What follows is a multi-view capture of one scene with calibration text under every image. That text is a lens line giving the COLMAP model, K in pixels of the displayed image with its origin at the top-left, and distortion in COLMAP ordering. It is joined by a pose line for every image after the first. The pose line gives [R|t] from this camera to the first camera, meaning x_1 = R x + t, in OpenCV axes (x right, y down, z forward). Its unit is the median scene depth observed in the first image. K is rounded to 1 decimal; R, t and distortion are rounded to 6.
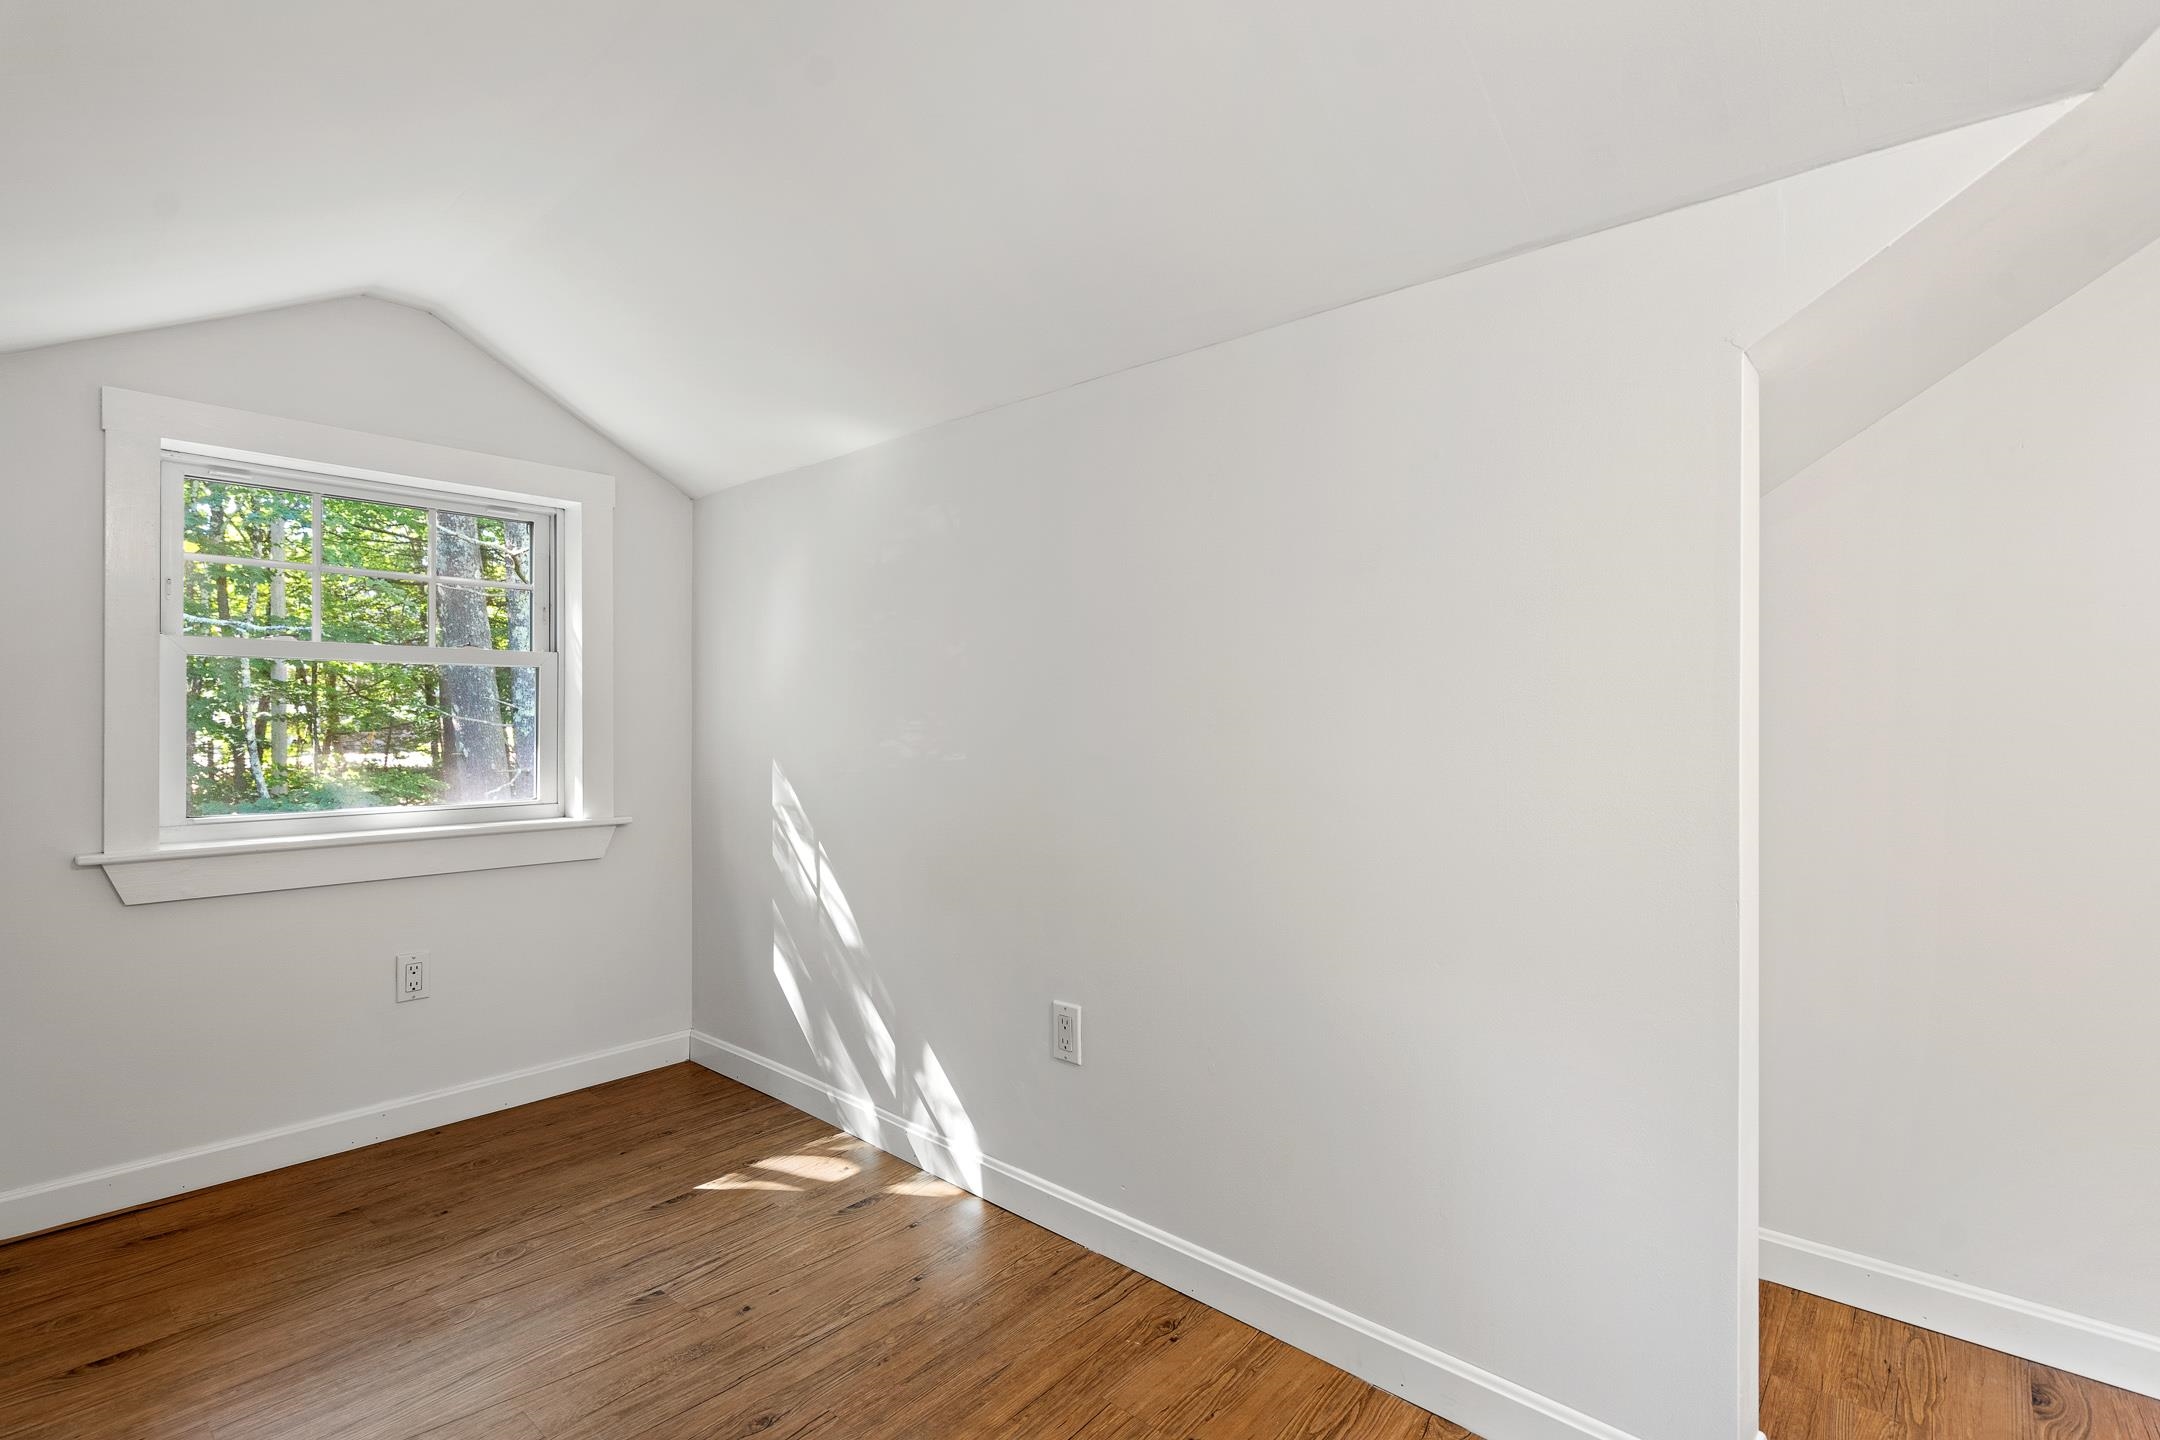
lens RADIAL K [[1036.3, 0, 1080.0], [0, 1036.3, 720.0], [0, 0, 1]] dist [0.002271, 0.000900]
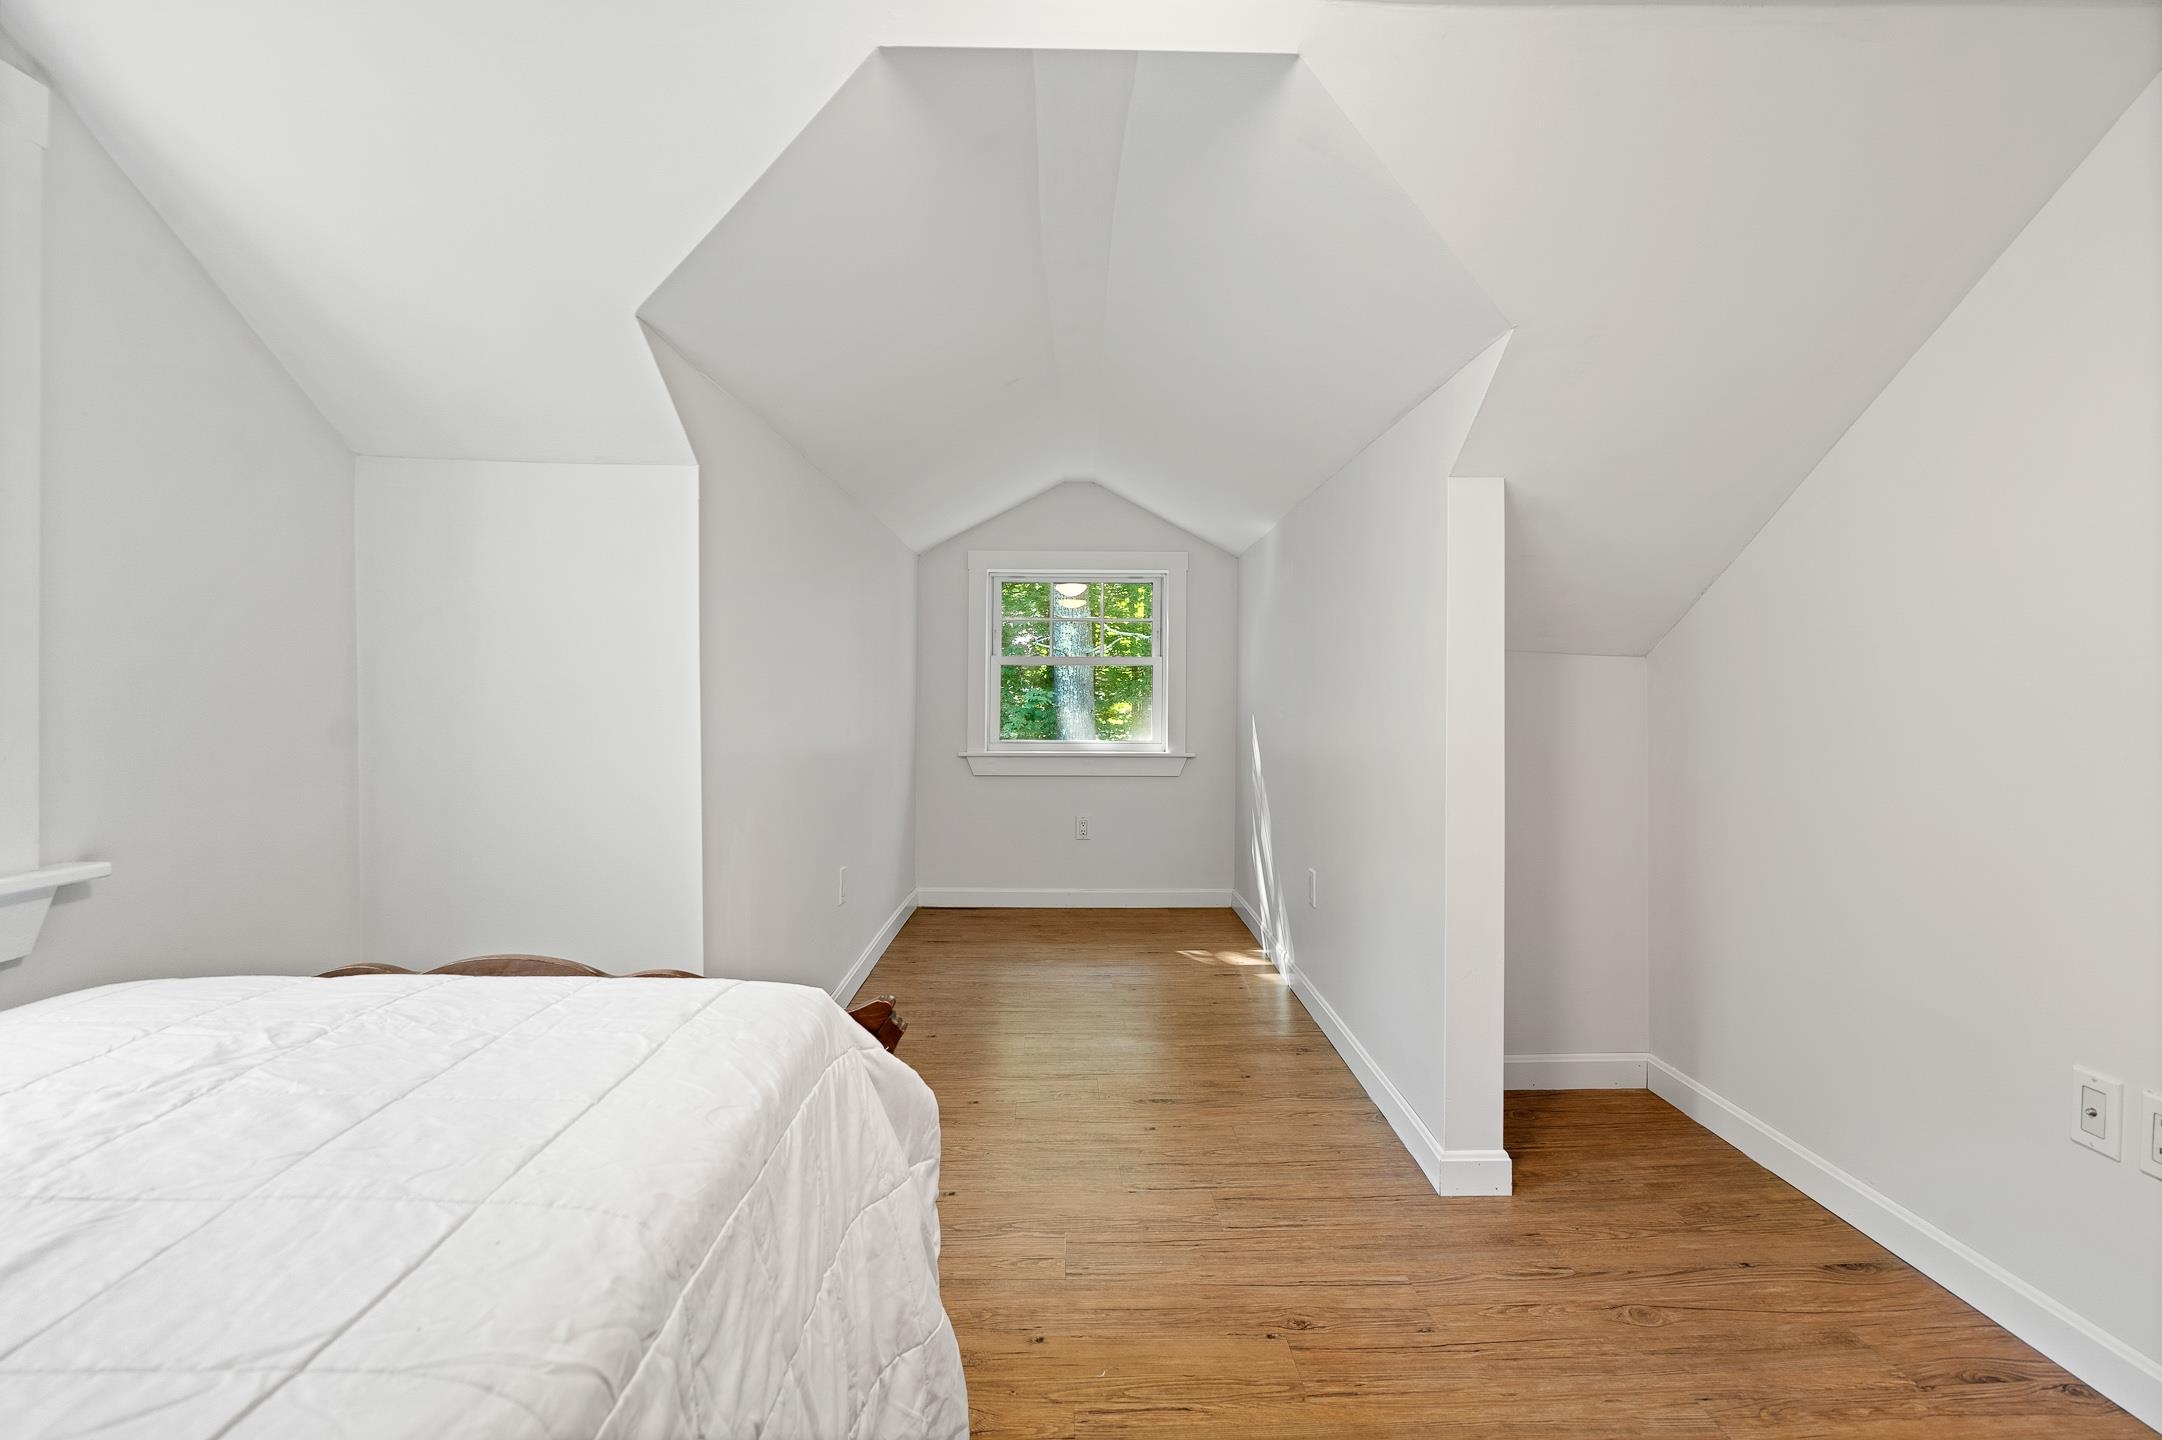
lens RADIAL K [[994.0, 0, 1075.0], [0, 994.0, 694.7], [0, 0, 1]] dist [-0.001022, 0.001310]
pose [[0.676001, 0.003478, -0.736892, 0.821573], [-0.002306, 0.999994, 0.002604, -0.006854], [0.736897, -0.000061, 0.676005, -0.309742]]
